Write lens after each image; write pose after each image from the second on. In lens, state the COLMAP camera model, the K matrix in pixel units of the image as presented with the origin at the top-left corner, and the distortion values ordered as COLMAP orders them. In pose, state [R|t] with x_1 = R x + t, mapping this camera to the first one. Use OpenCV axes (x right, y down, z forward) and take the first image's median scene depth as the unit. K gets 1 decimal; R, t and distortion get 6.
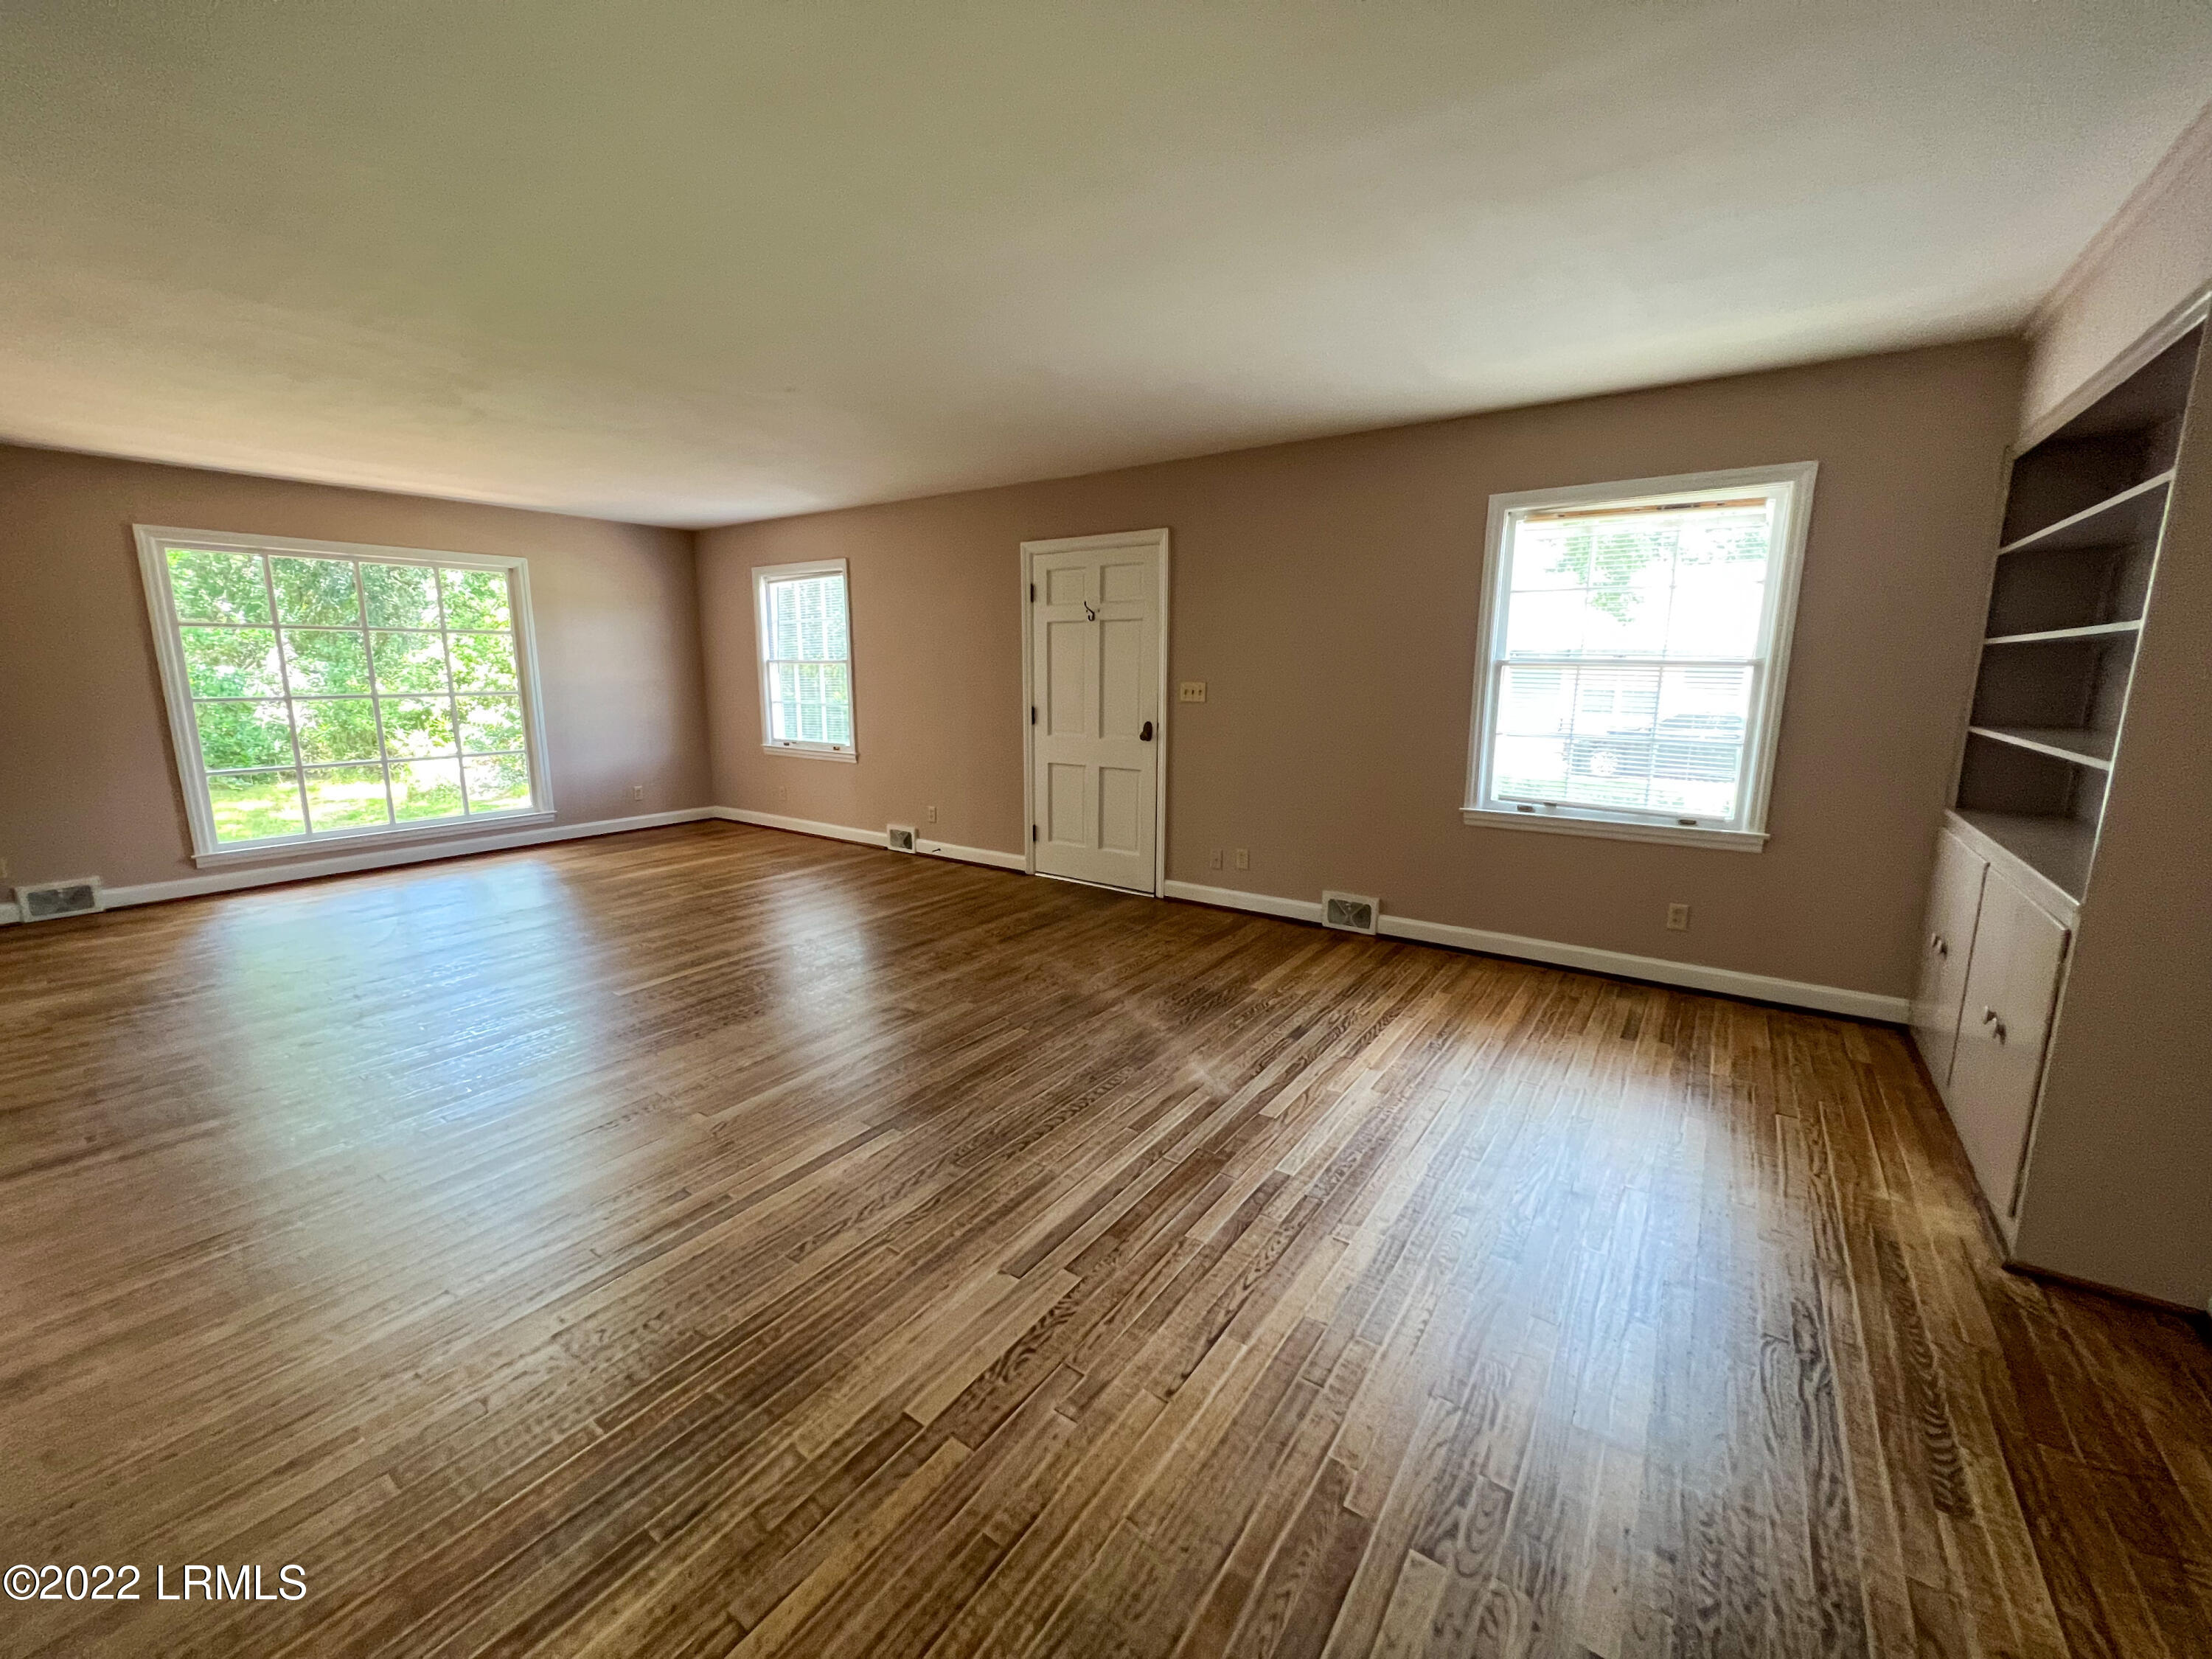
lens RADIAL K [[885.7, 0, 1106.0], [0, 885.7, 829.5], [0, 0, 1]] dist [-0.002824, -0.000468]
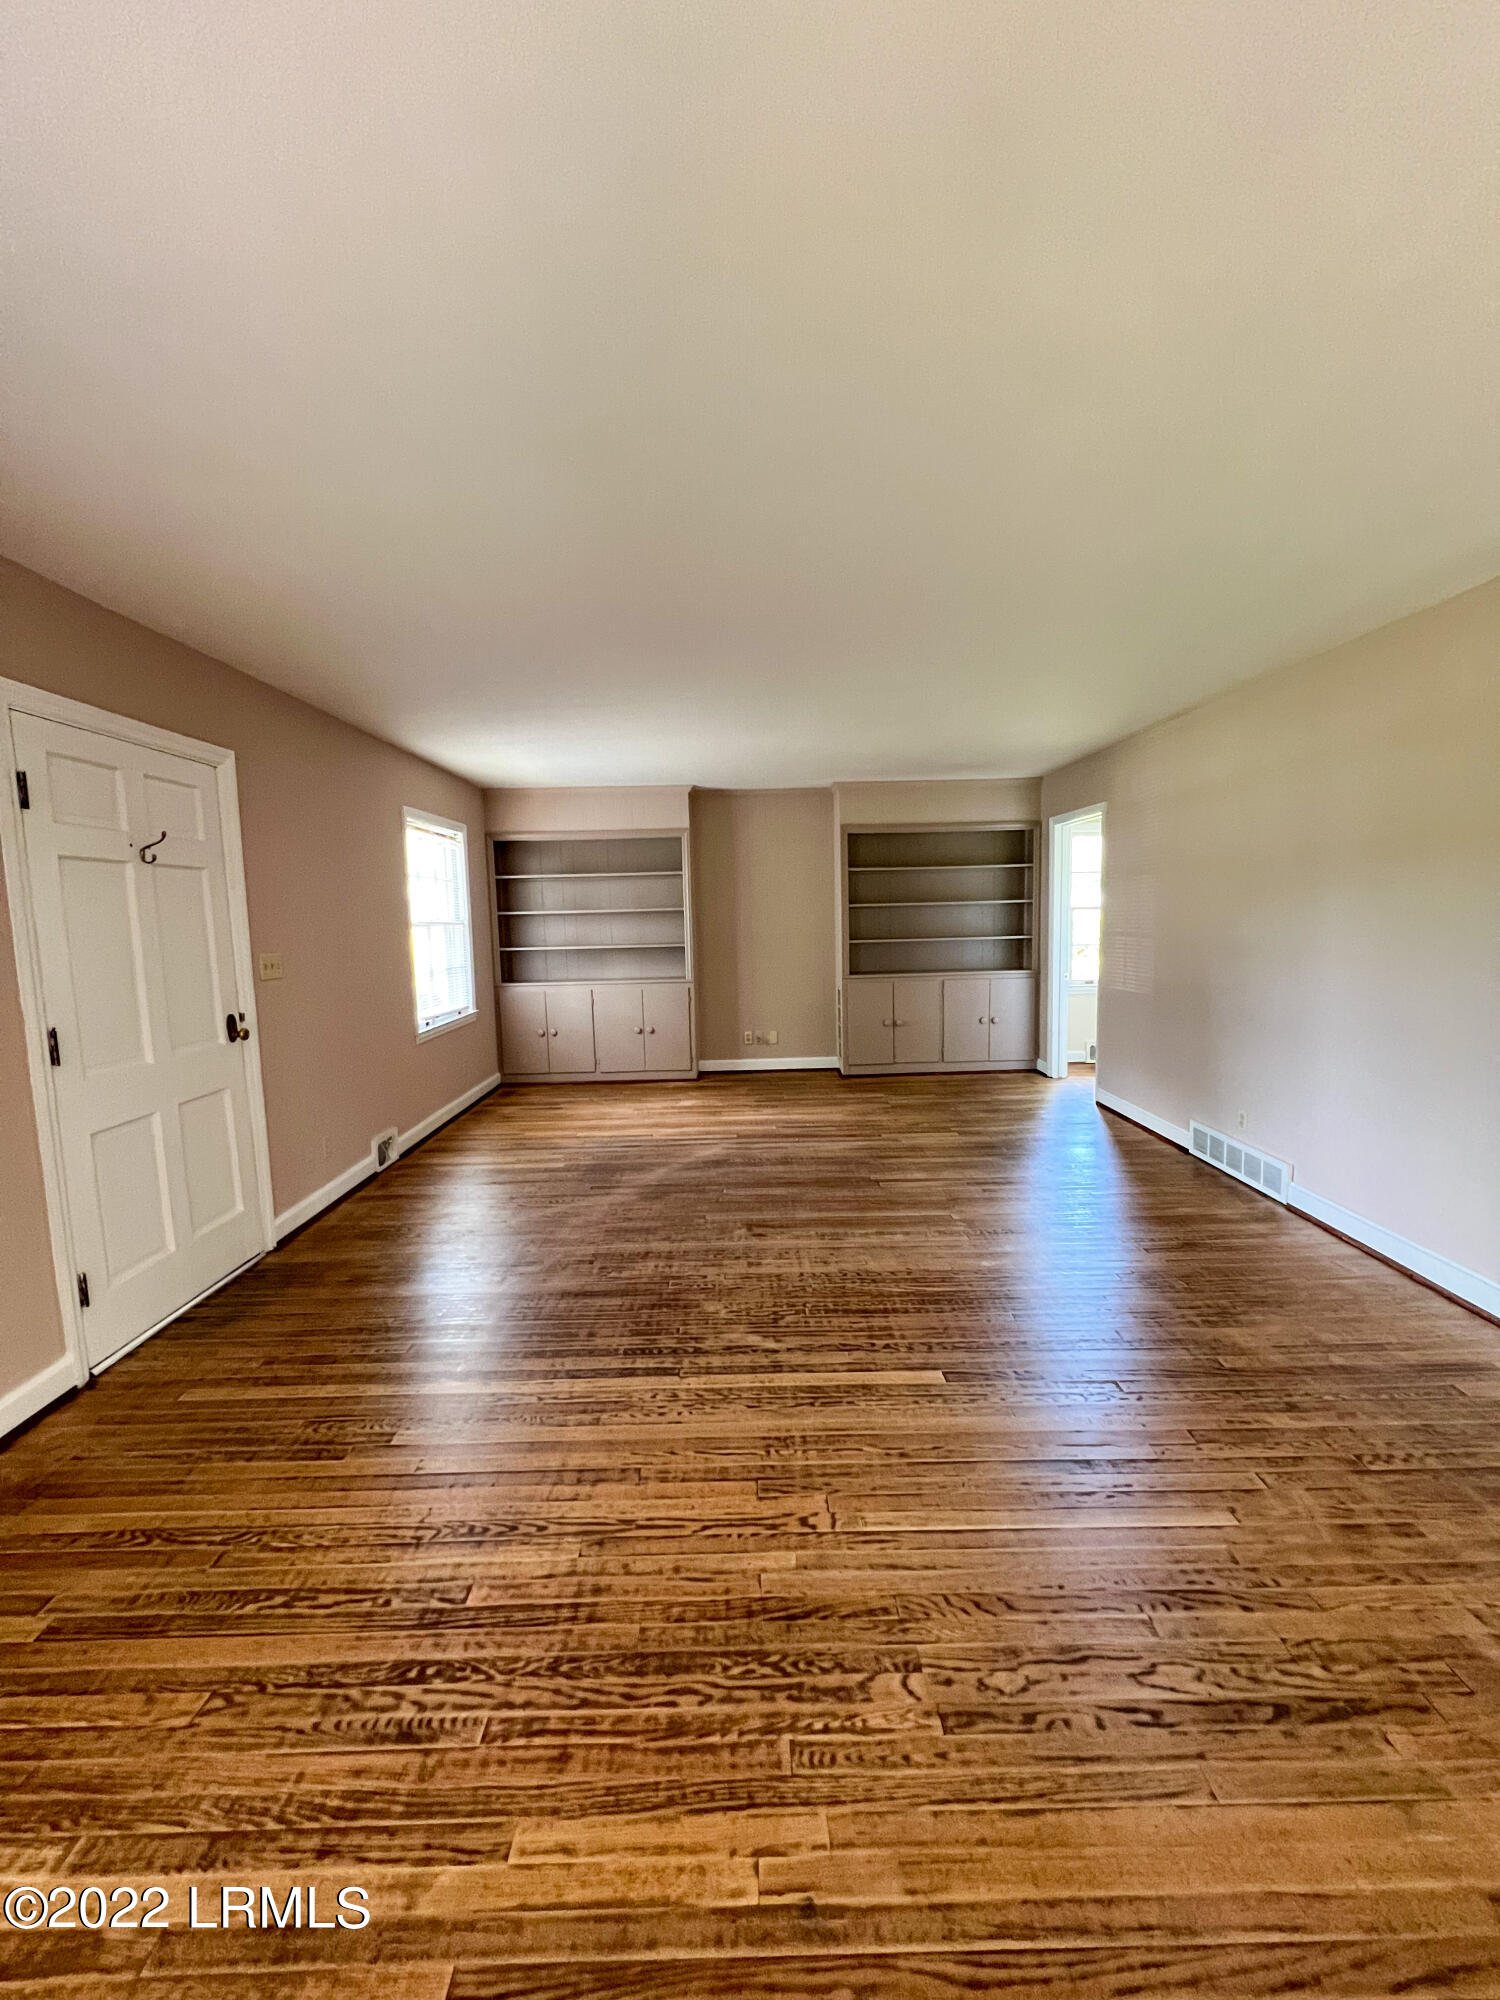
lens RADIAL K [[800.8, 0, 750.0], [0, 800.8, 1000.0], [0, 0, 1]] dist [-0.002824, -0.000468]
pose [[-0.585977, -0.080174, 0.806352, -1.111689], [0.164804, 0.962504, 0.215464, -0.319629], [-0.793392, 0.259147, -0.550792, 1.622026]]
